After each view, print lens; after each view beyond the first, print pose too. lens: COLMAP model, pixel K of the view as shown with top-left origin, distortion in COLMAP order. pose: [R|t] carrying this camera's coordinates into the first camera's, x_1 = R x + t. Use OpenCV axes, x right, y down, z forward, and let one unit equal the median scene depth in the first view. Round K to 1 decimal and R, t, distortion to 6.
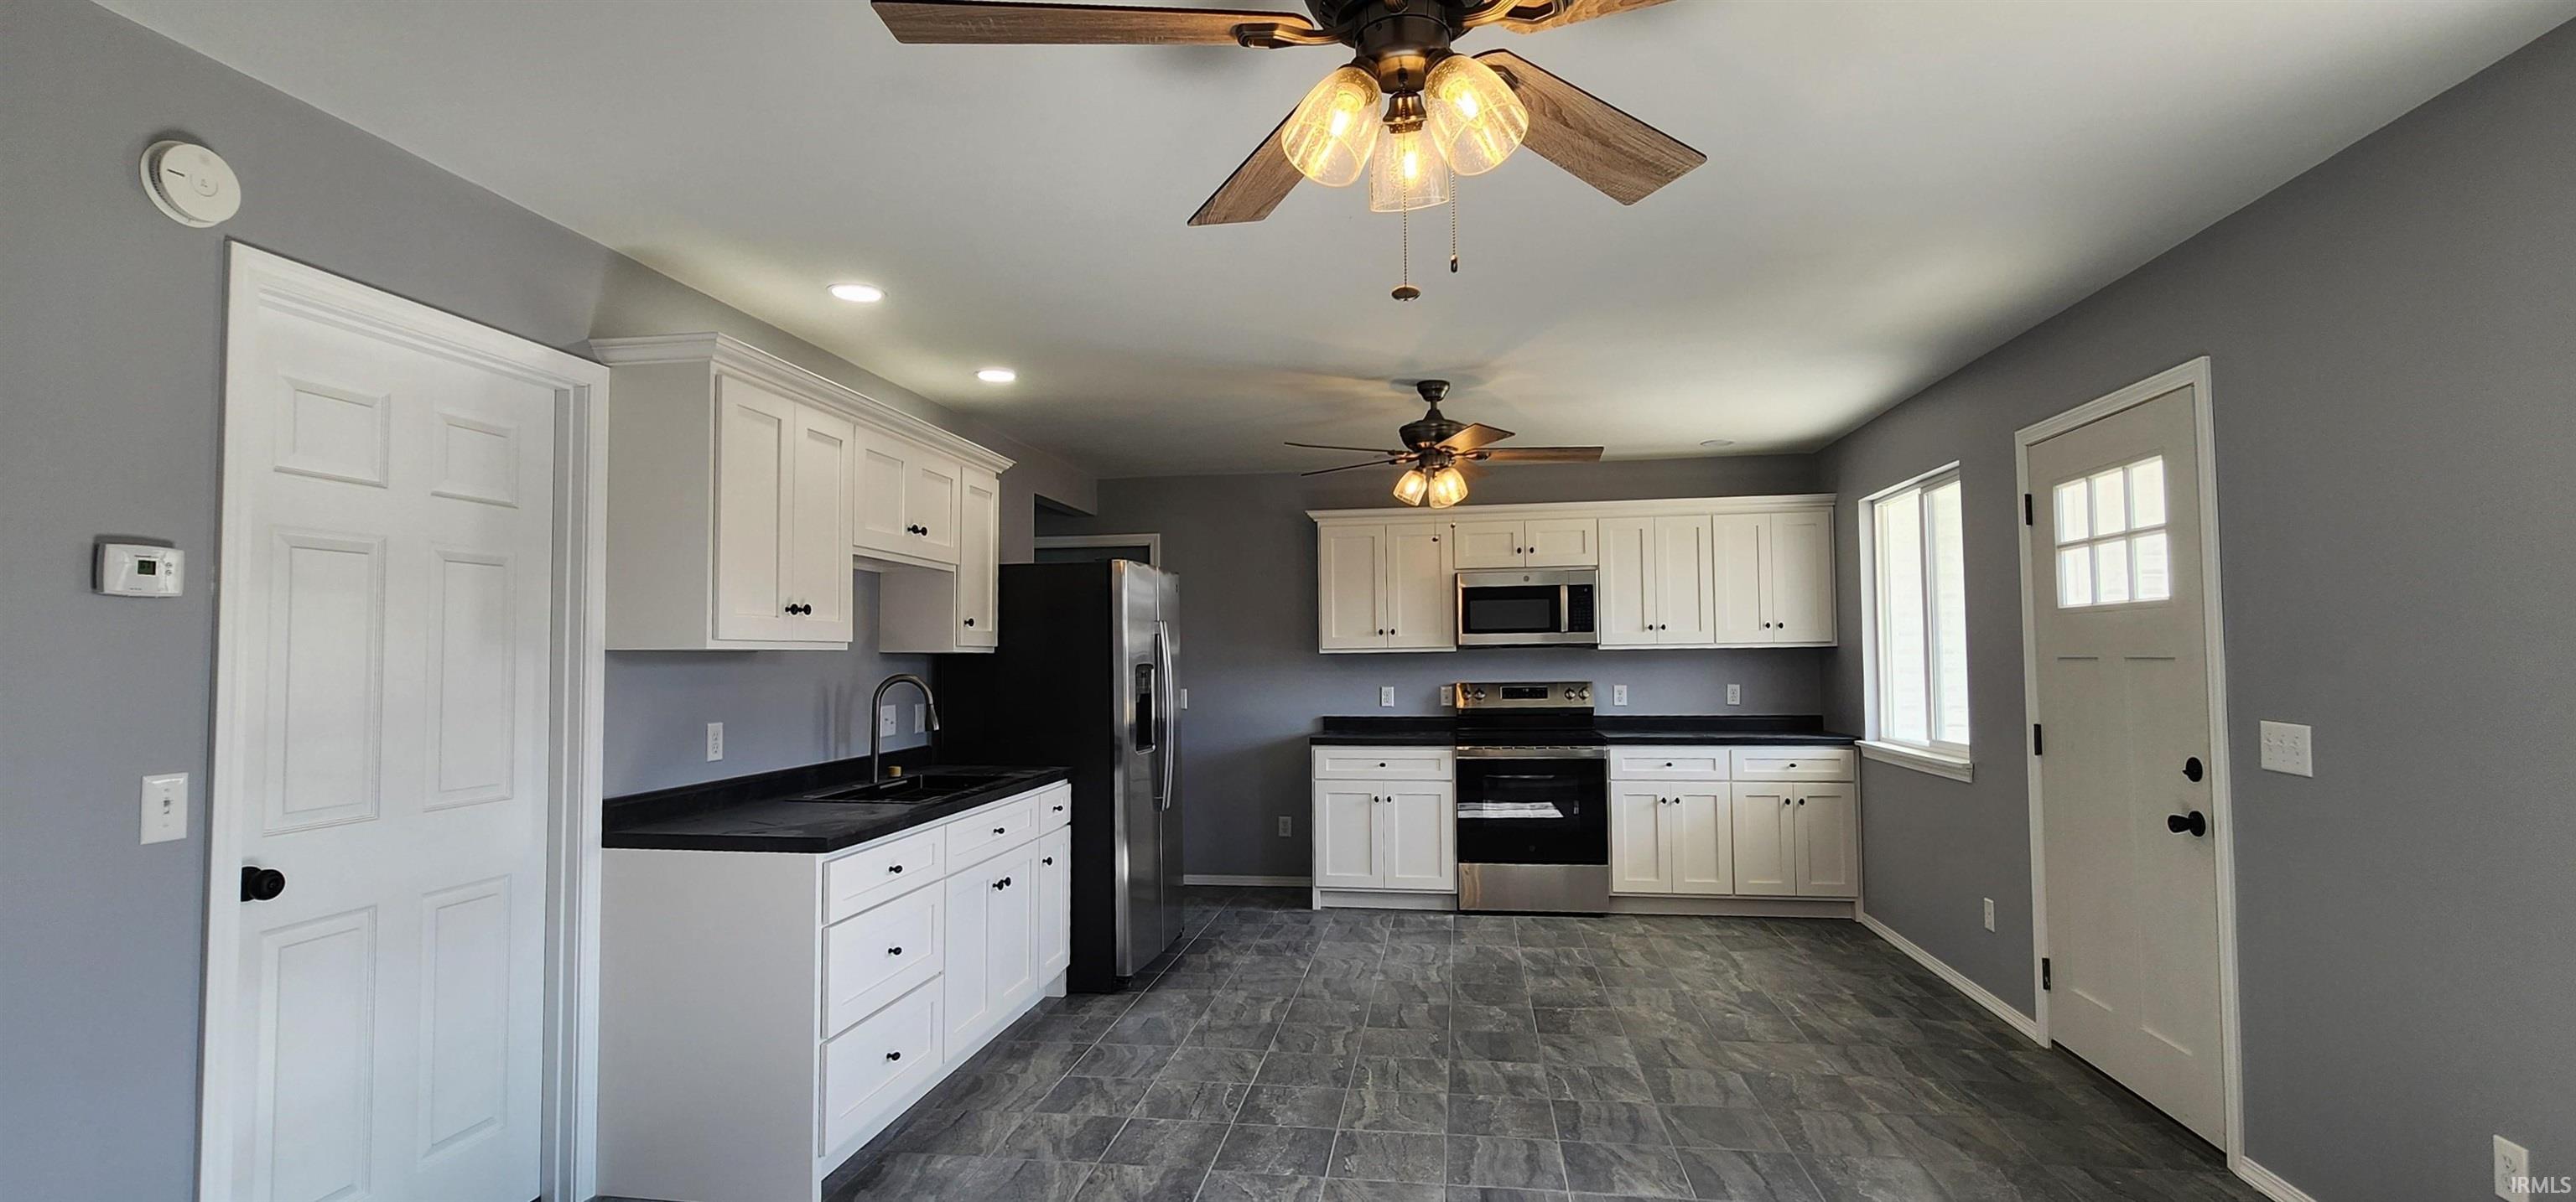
lens RADIAL K [[1125.6, 0, 1288.7], [0, 1125.6, 599.0], [0, 0, 1]] dist [-0.000618, -0.000287]
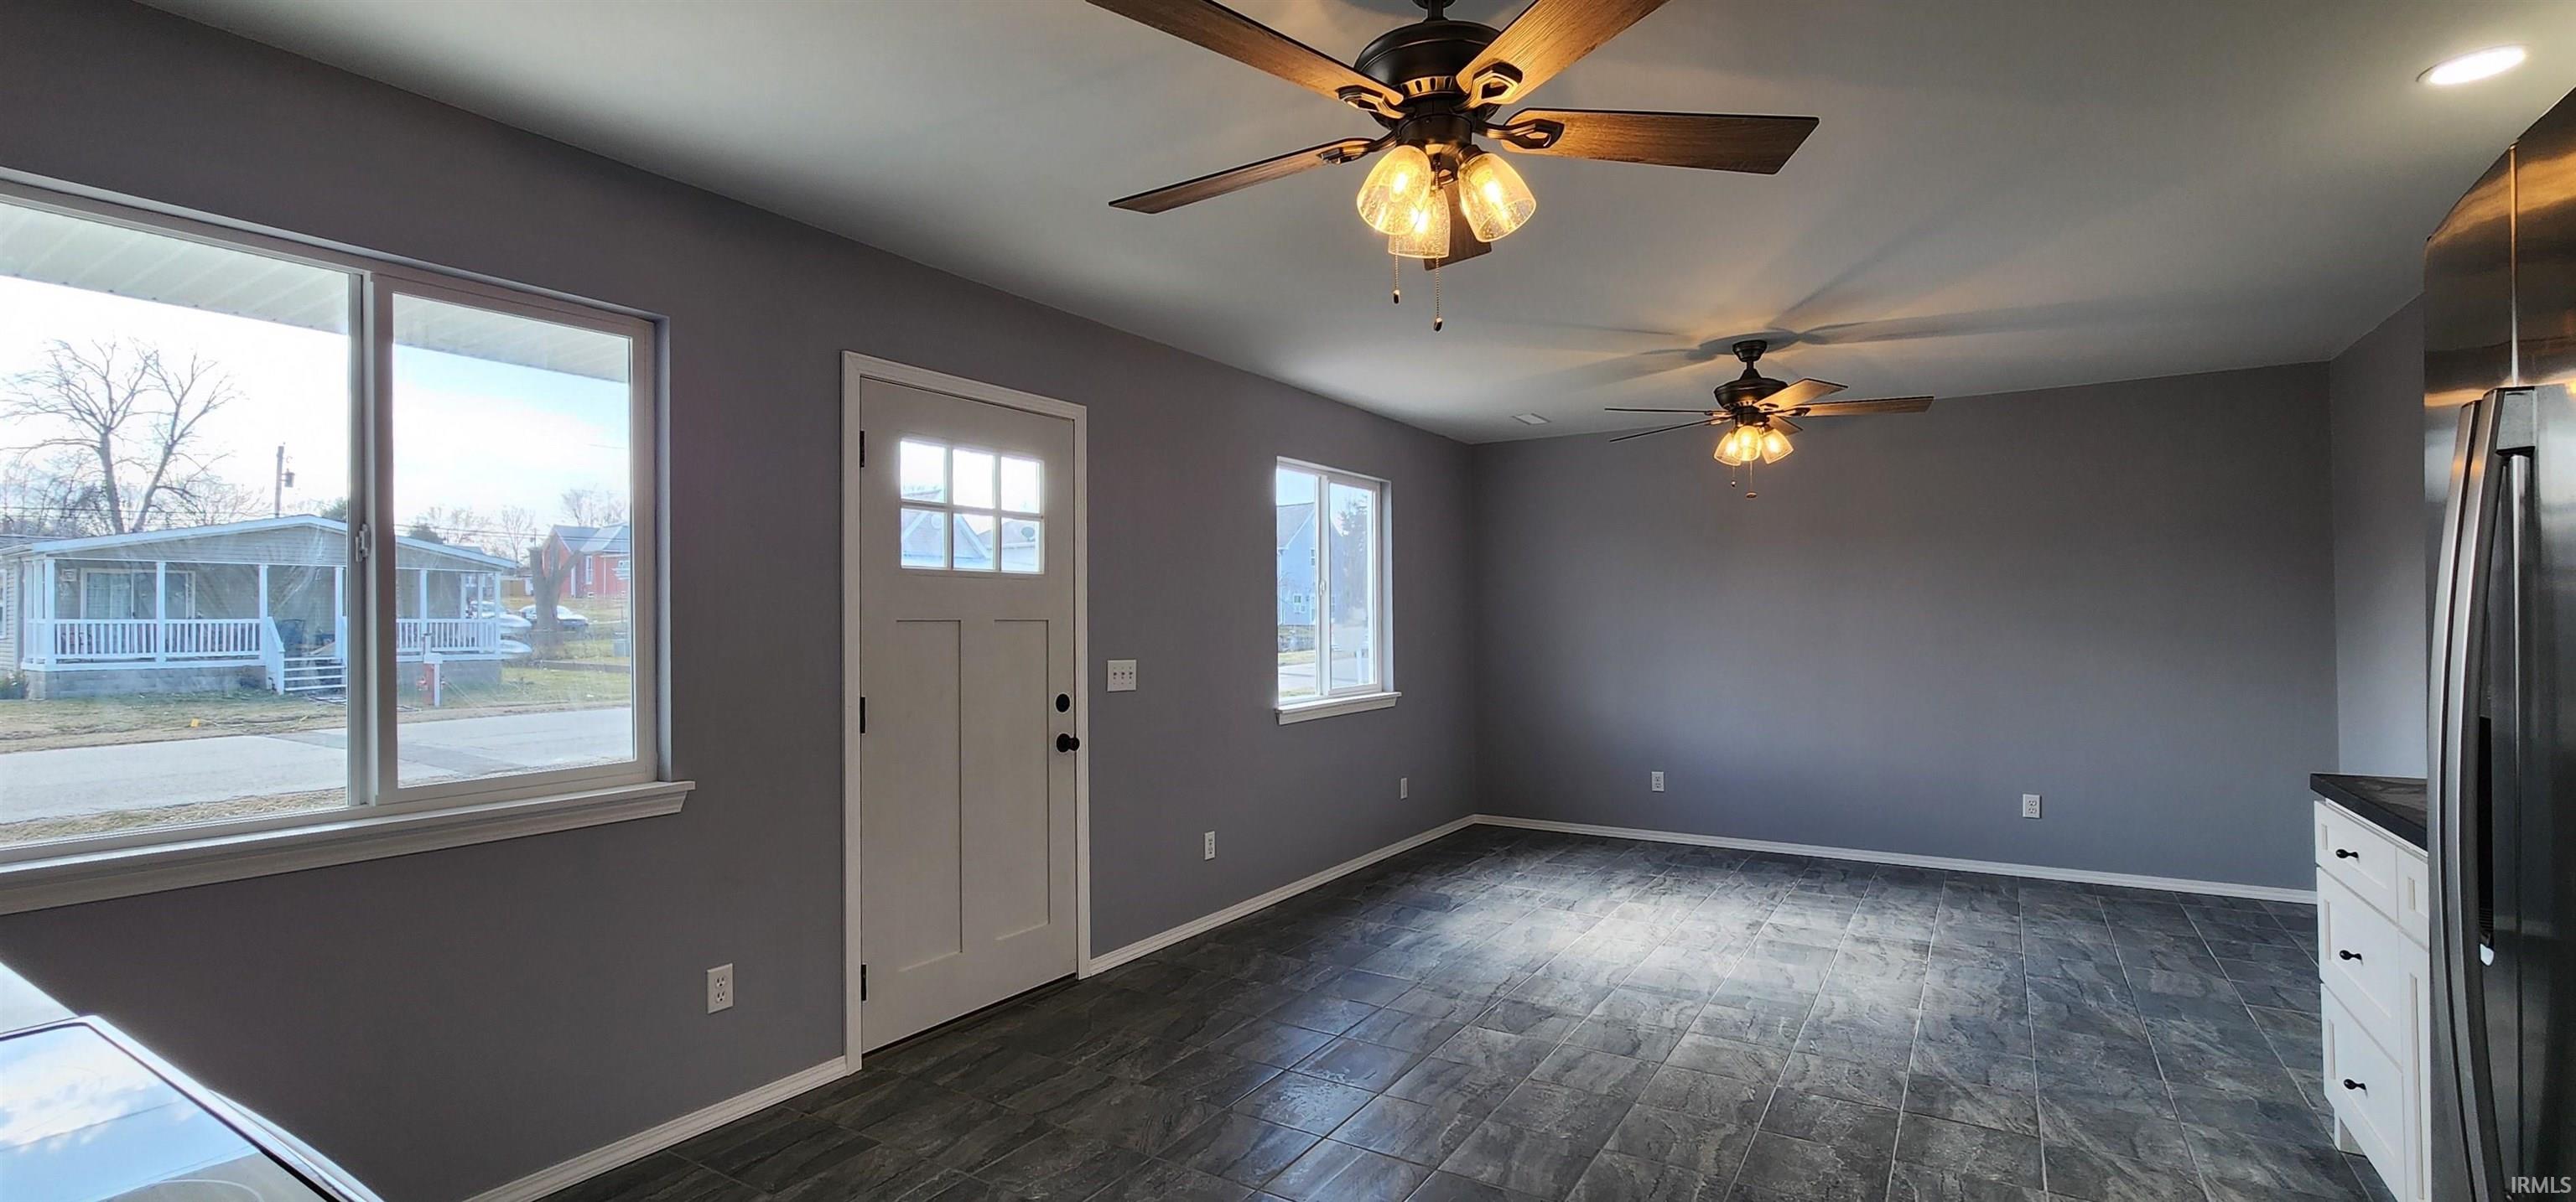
lens RADIAL K [[1125.6, 0, 1280.9], [0, 1125.6, 615.4], [0, 0, 1]] dist [-0.000618, -0.000287]
pose [[-0.915976, 0.019610, 0.400754, 0.023437], [-0.003948, 0.998316, -0.057873, 0.114552], [-0.401214, -0.054592, -0.914356, 1.973474]]
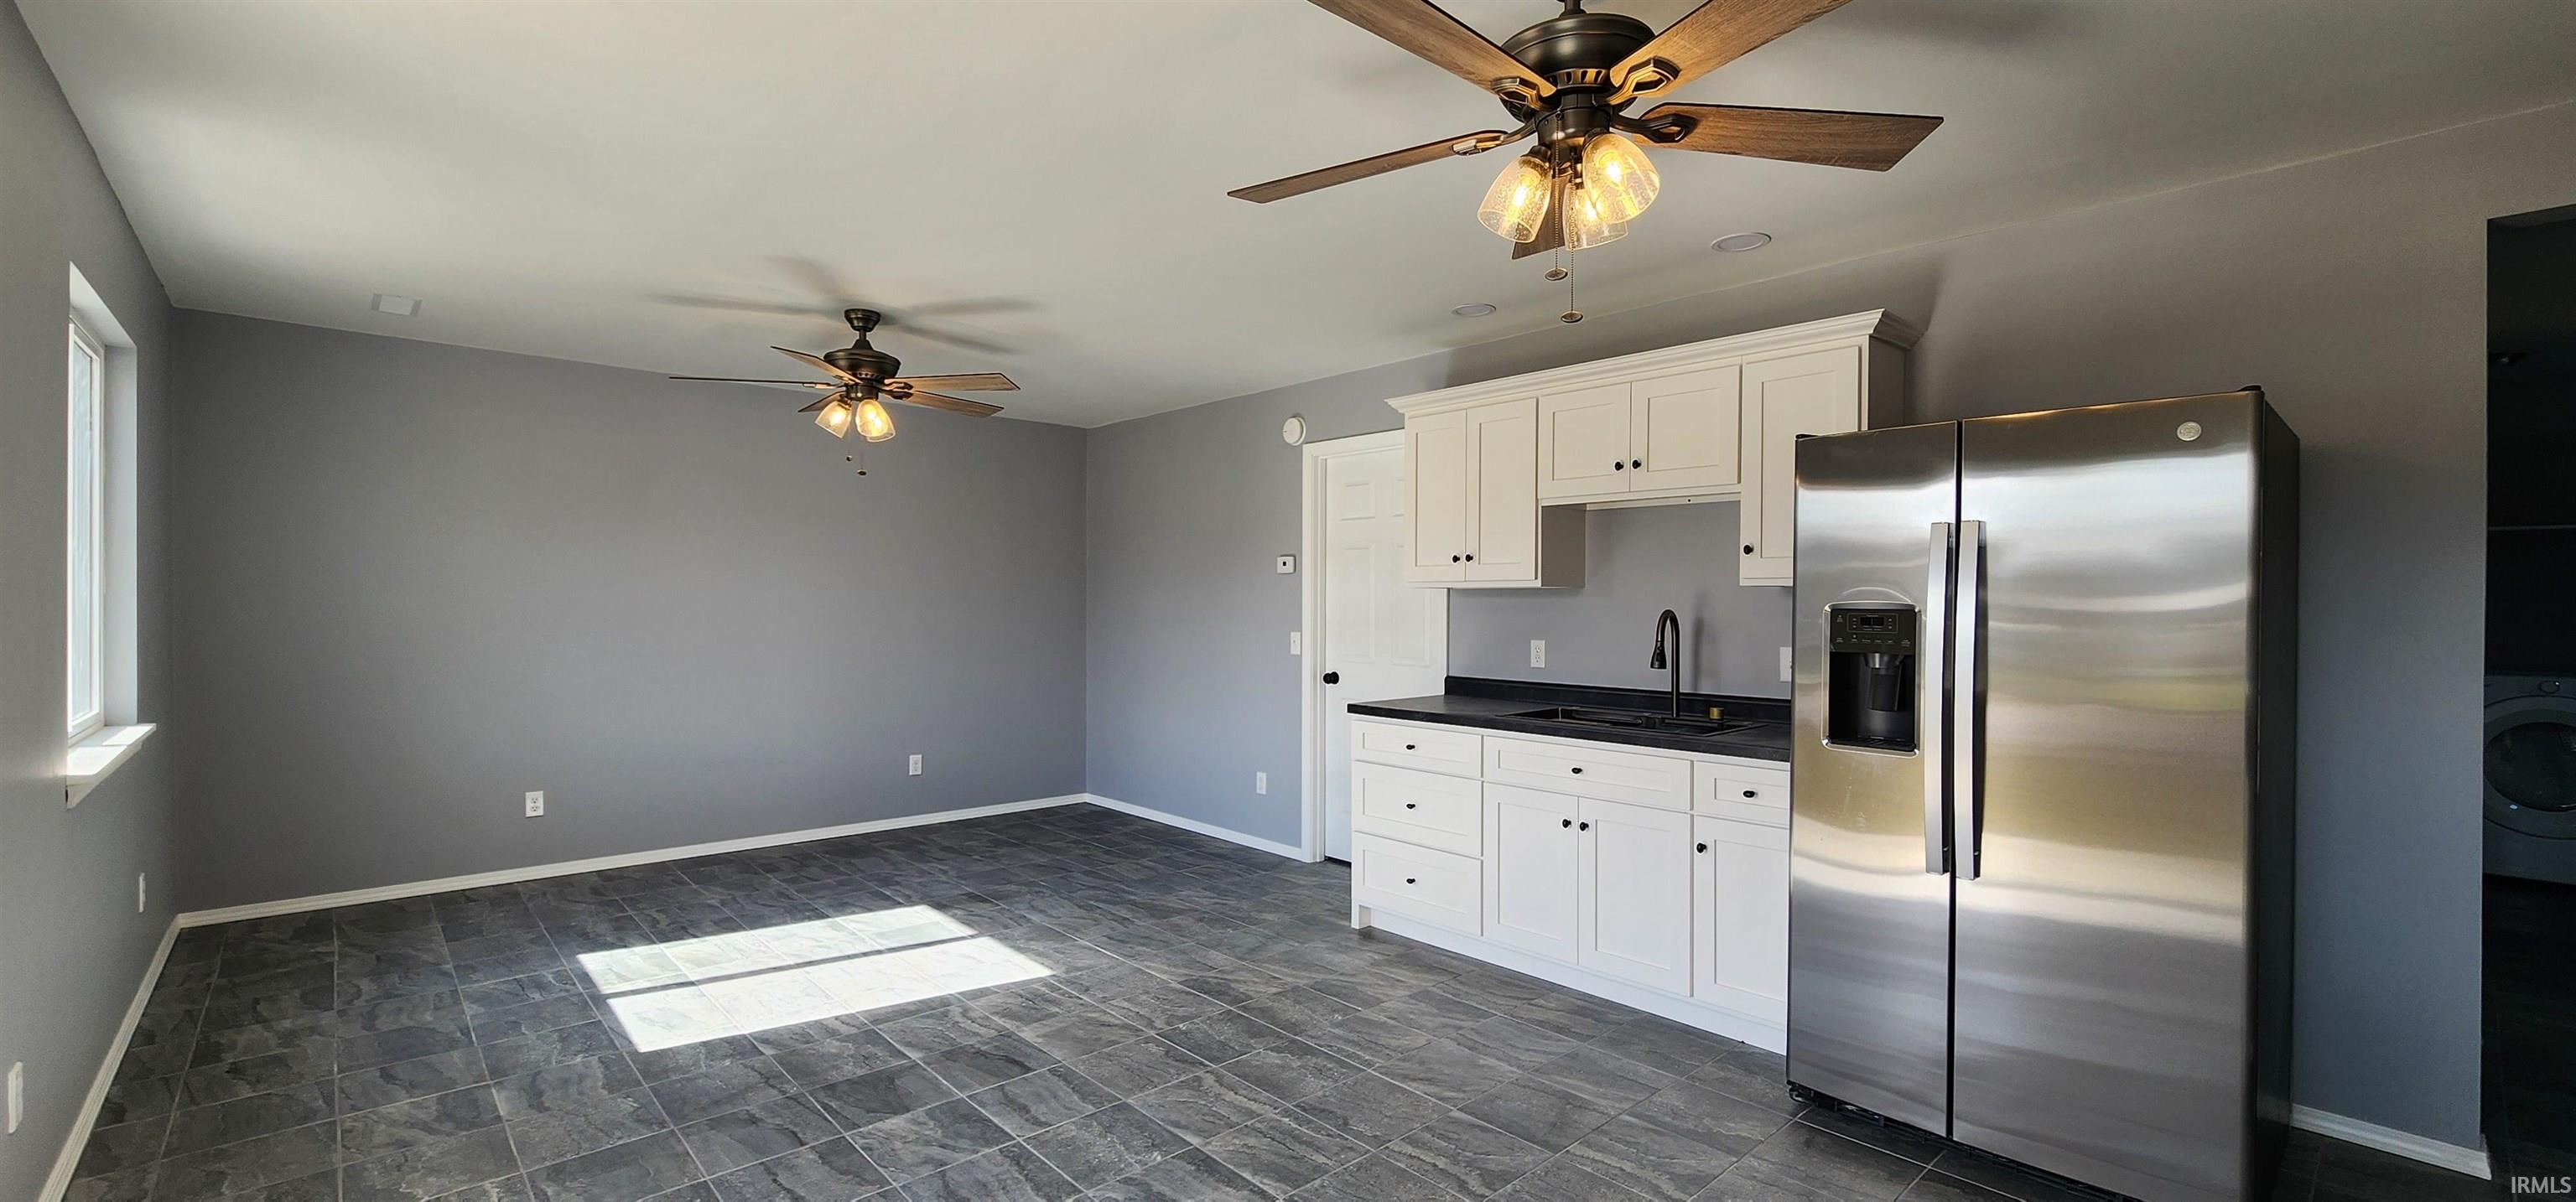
lens RADIAL K [[1058.4, 0, 1286.6], [0, 1058.4, 611.6], [0, 0, 1]] dist [0.003092, 0.000048]
pose [[-0.625938, 0.013019, -0.779764, 0.720465], [0.041381, 0.999007, -0.016538, 0.087177], [0.778774, -0.042619, -0.625855, 1.633427]]
